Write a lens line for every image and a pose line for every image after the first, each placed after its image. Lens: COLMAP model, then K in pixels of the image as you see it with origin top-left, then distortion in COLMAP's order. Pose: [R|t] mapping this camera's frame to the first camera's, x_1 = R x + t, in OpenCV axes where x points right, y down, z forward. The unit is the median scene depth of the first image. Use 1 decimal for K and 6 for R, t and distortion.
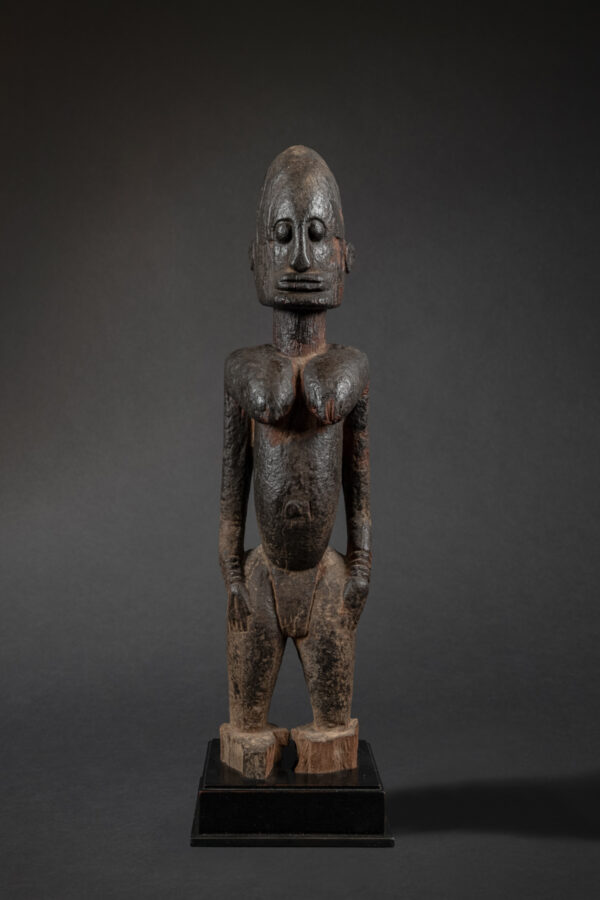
lens RADIAL K [[841.3, 0, 298.7], [0, 841.3, 429.8], [0, 0, 1]] dist [-0.004831, 0.001287]
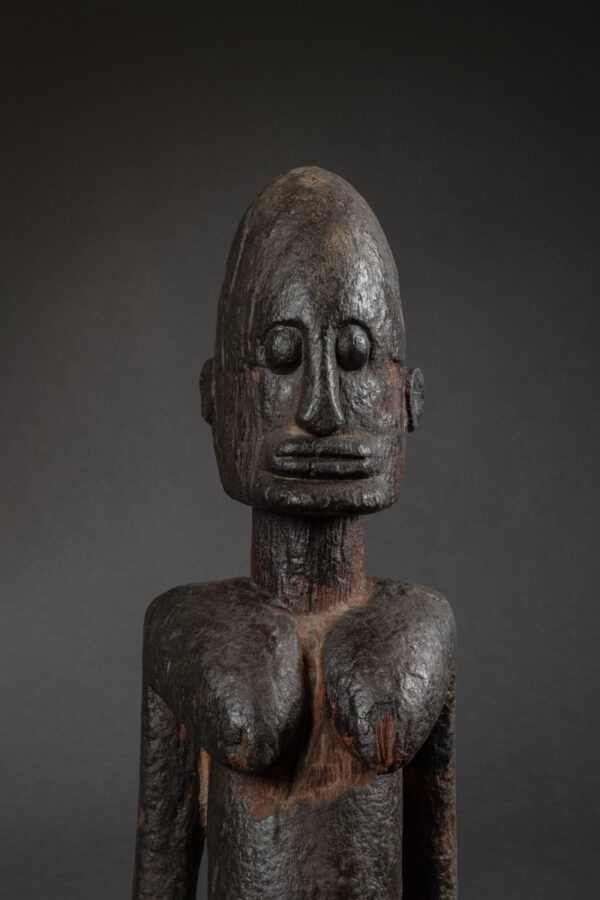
lens RADIAL K [[1361.4, 0, 300.0], [0, 1361.4, 450.0], [0, 0, 1]] dist [-0.001819, -0.027387]
pose [[0.997974, 0.012897, 0.062302, -0.053739], [-0.005724, 0.993468, -0.113971, -0.091730], [-0.063365, 0.113384, 0.991529, 0.255273]]
